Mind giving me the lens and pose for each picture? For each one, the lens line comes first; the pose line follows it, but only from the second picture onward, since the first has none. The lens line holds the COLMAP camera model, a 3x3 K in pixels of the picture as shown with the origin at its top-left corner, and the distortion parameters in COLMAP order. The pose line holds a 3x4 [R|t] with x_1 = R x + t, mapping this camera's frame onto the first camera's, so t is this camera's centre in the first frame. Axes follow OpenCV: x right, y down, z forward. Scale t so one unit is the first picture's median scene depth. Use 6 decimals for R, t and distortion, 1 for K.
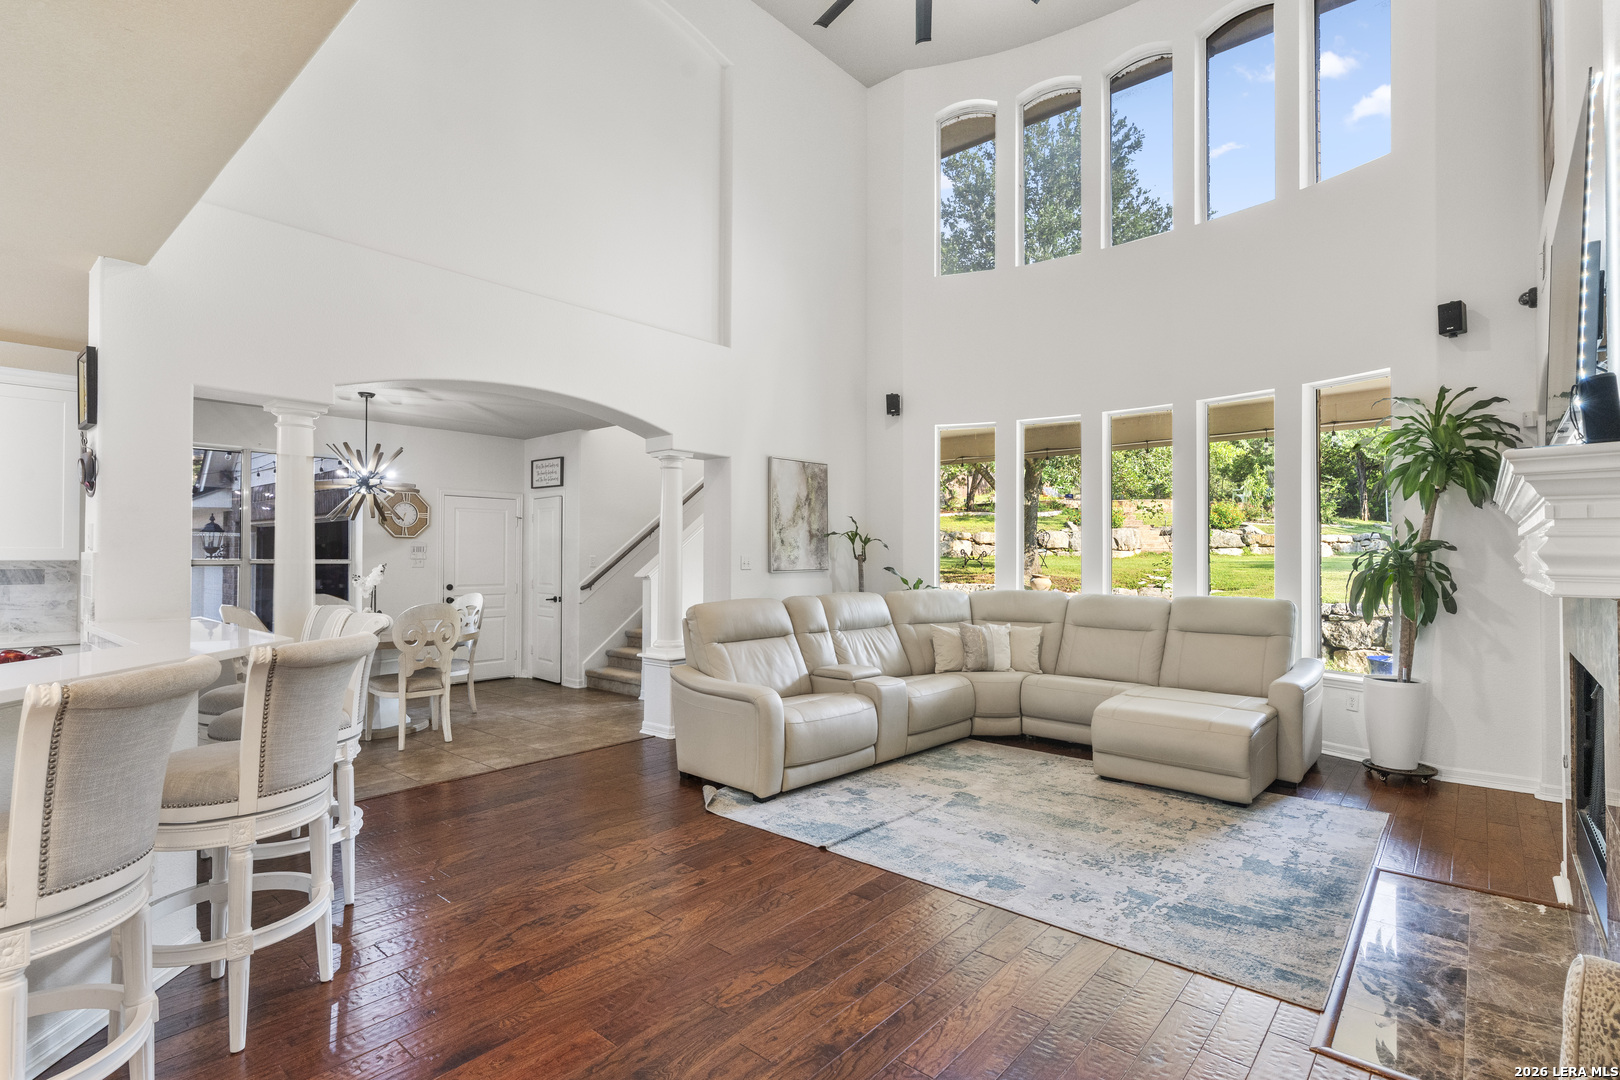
lens RADIAL K [[773.3, 0, 813.5], [0, 773.3, 543.0], [0, 0, 1]] dist [-0.001060, 0.000544]
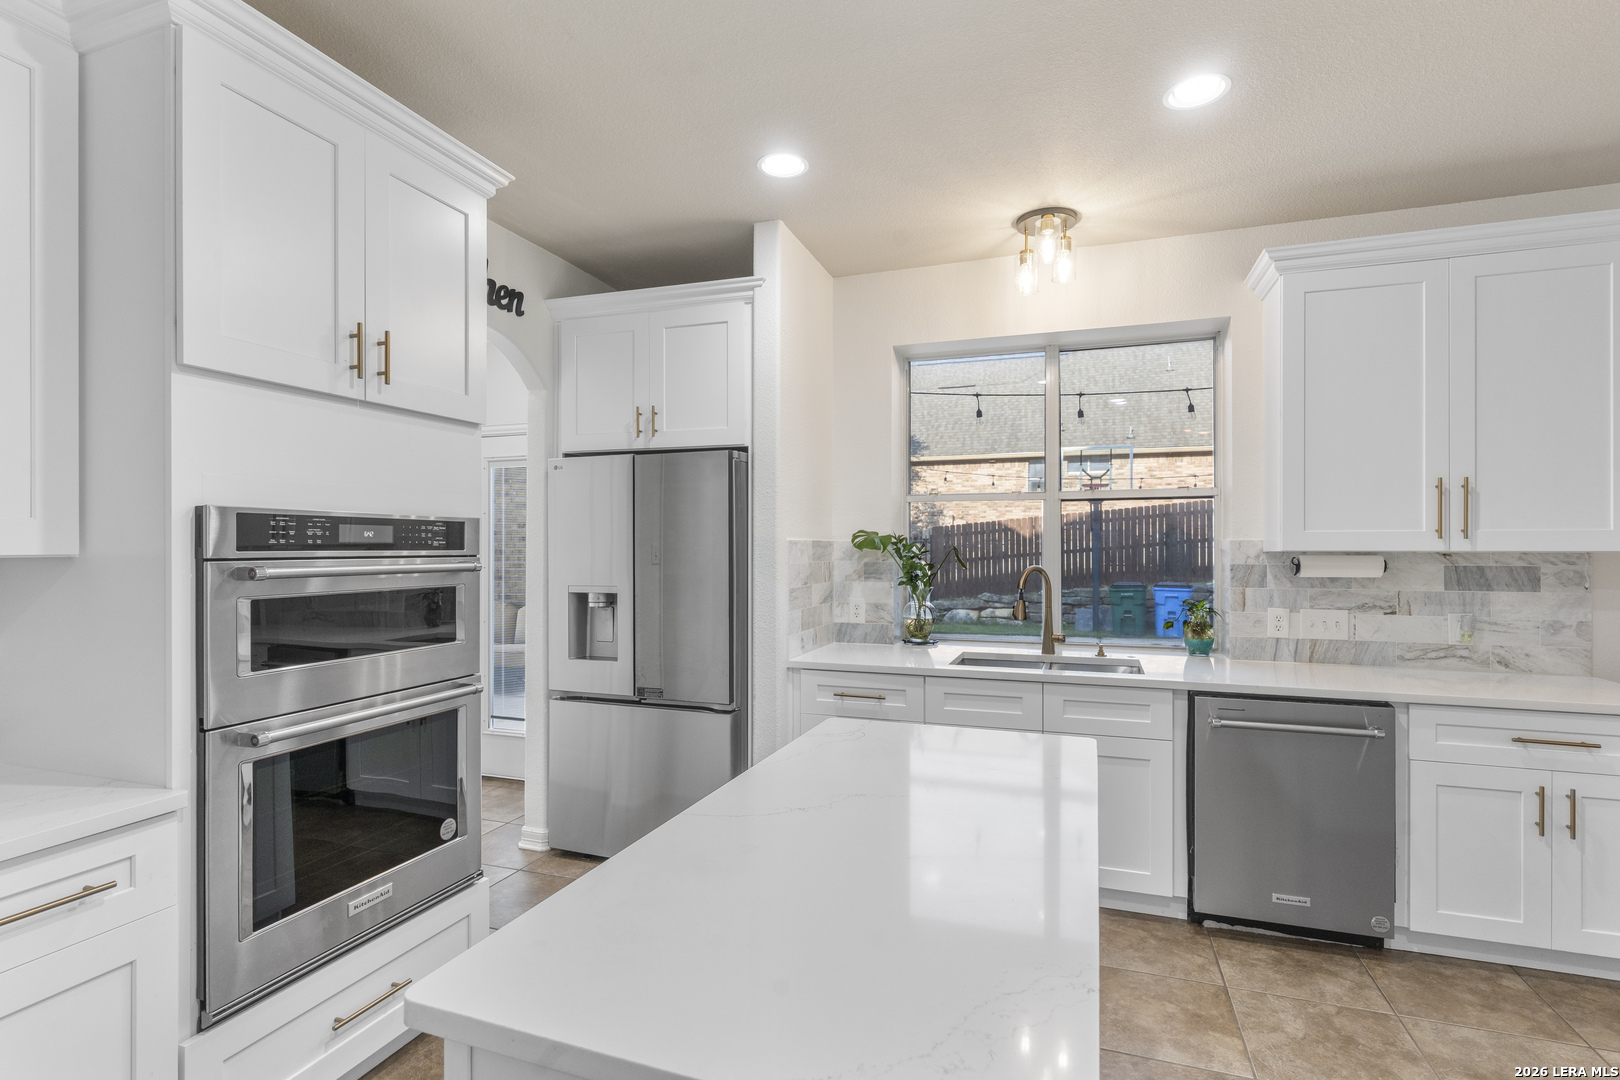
lens RADIAL K [[773.3, 0, 810.8], [0, 773.3, 546.9], [0, 0, 1]] dist [-0.001060, 0.000544]
pose [[0.368999, 0.002328, -0.929427, -0.698205], [0.013162, 0.999883, 0.007730, 0.007256], [0.929337, -0.015085, 0.368925, 0.280956]]
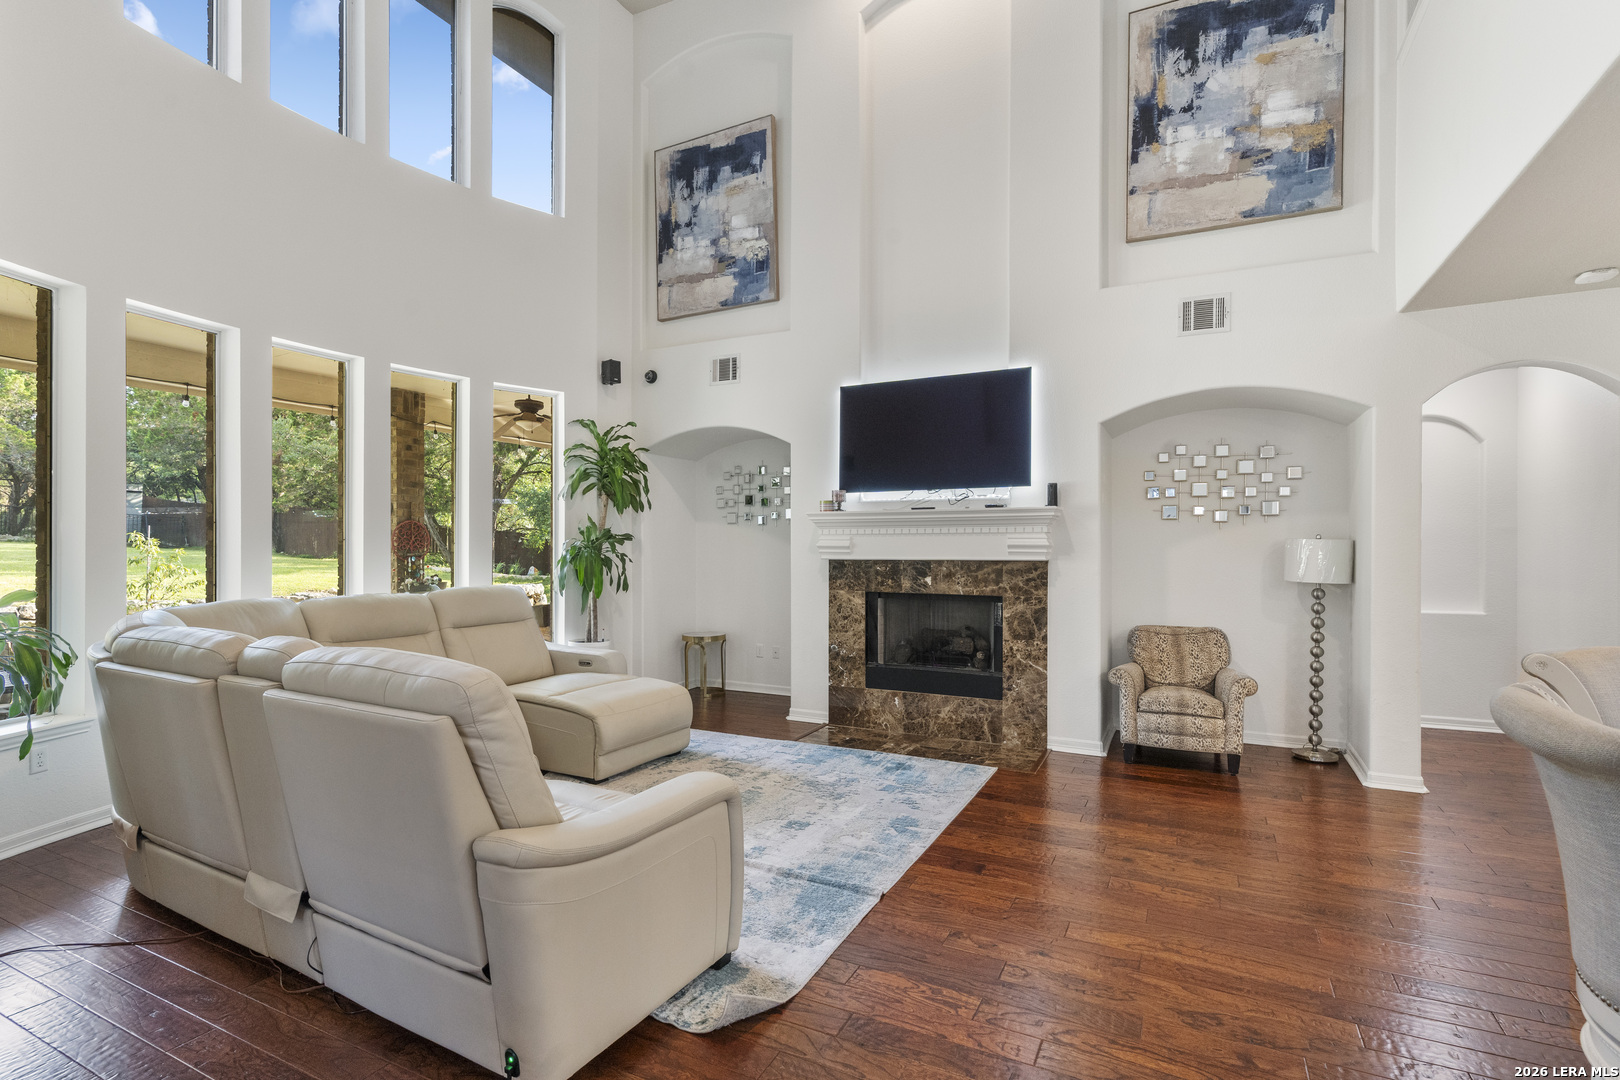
lens RADIAL K [[773.3, 0, 813.4], [0, 773.3, 546.3], [0, 0, 1]] dist [-0.001060, 0.000544]
pose [[-0.249158, -0.000655, 0.968463, -0.609961], [-0.018955, 0.999812, -0.004200, 0.018652], [-0.968277, -0.019404, -0.249123, 1.013566]]
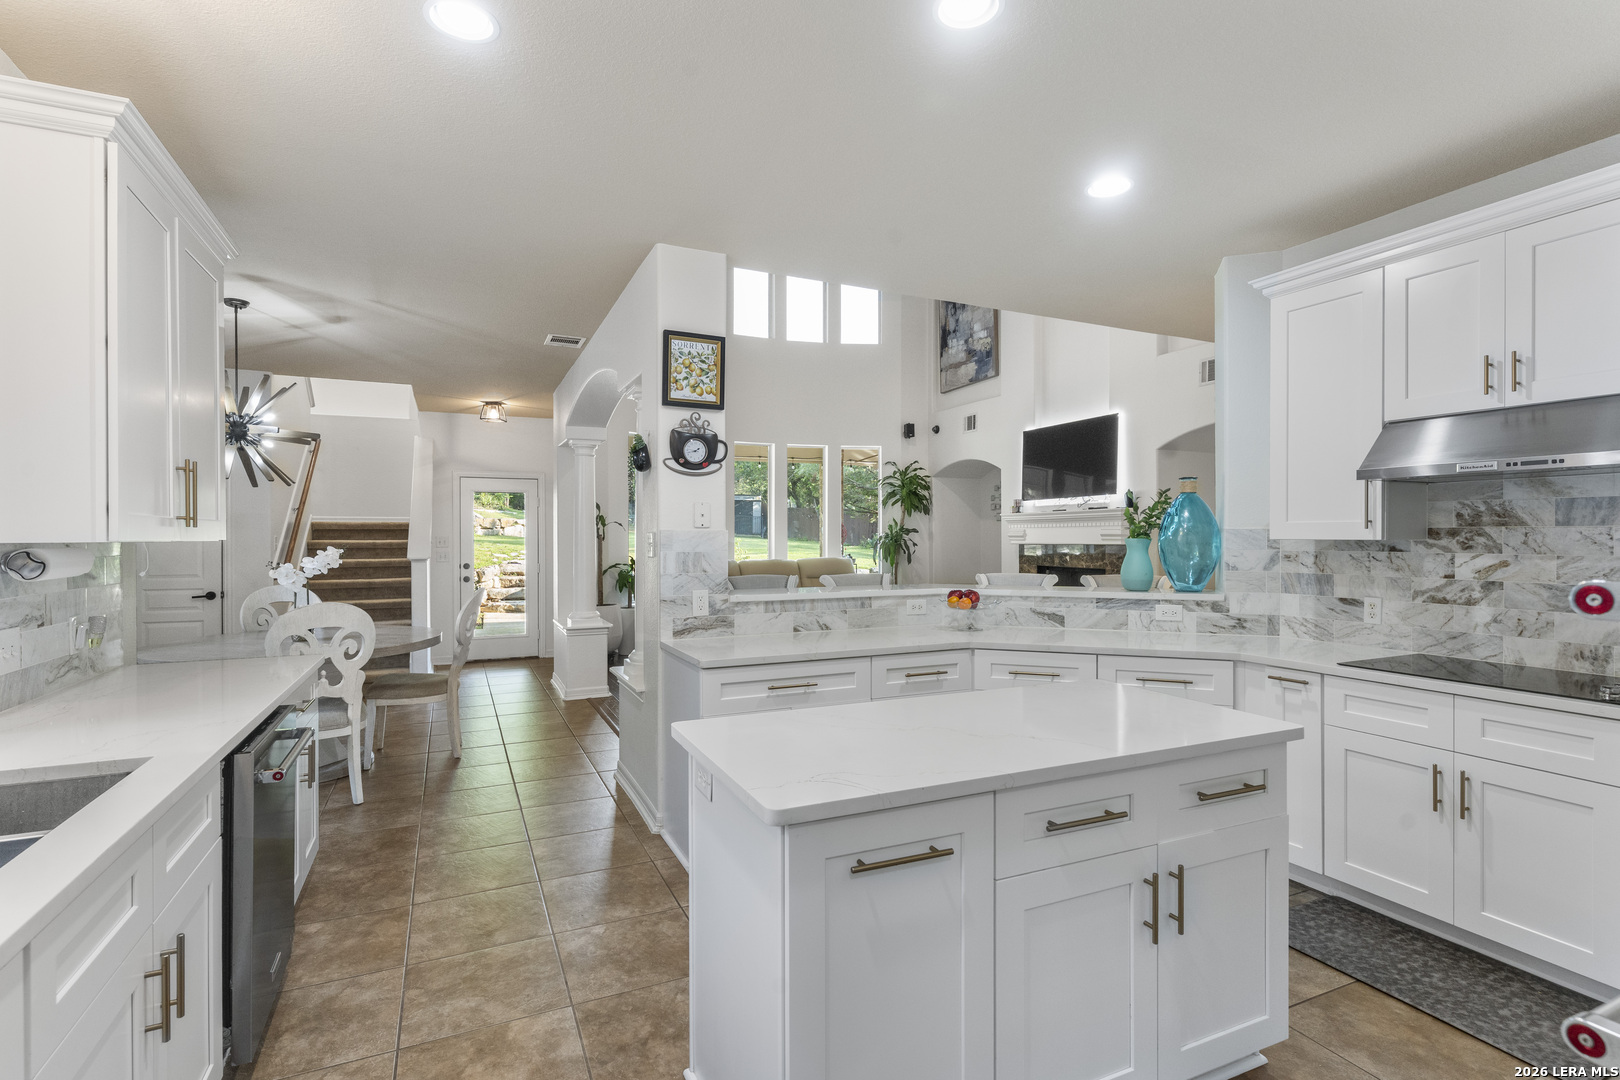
lens RADIAL K [[773.3, 0, 819.9], [0, 773.3, 542.7], [0, 0, 1]] dist [-0.001060, 0.000544]
pose [[0.402662, -0.007748, 0.915316, -1.389594], [-0.013199, 0.999811, 0.014270, 0.009490], [-0.915254, -0.017827, 0.402484, 0.331761]]
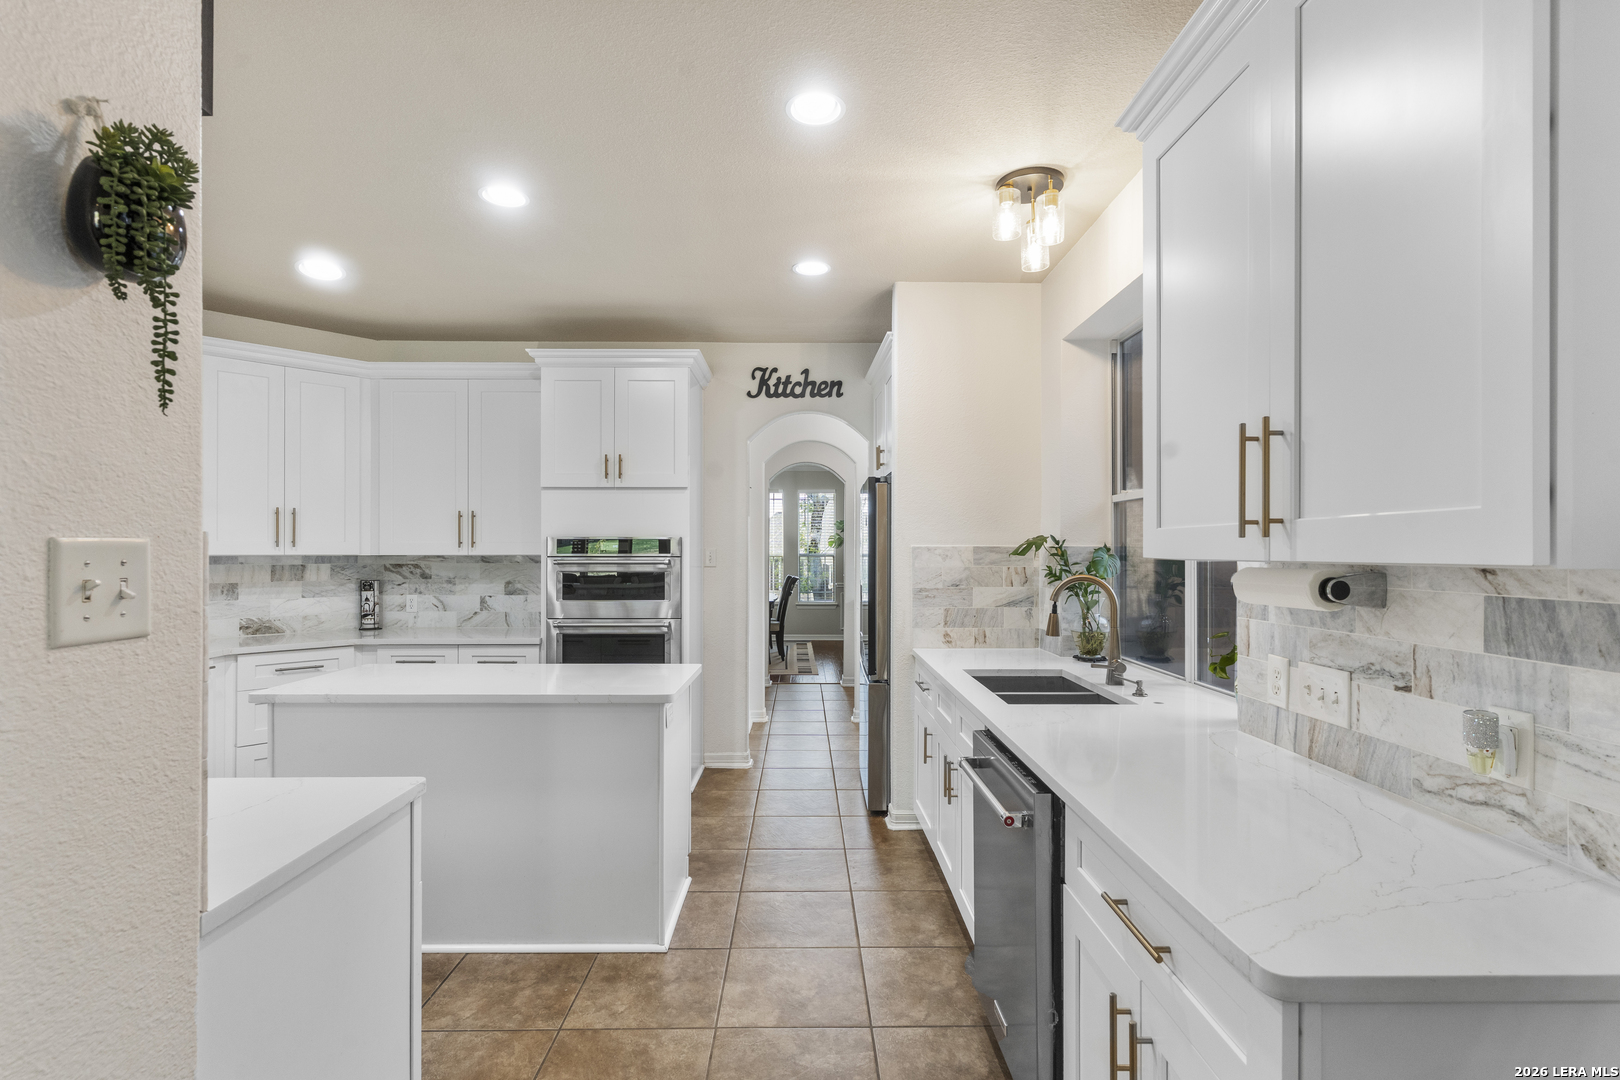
lens RADIAL K [[773.3, 0, 808.9], [0, 773.3, 546.0], [0, 0, 1]] dist [-0.001060, 0.000544]
pose [[-0.749511, -0.003838, -0.661980, -0.728792], [0.010472, 0.999789, -0.017654, 0.019200], [0.661909, -0.020164, -0.749313, 1.074285]]
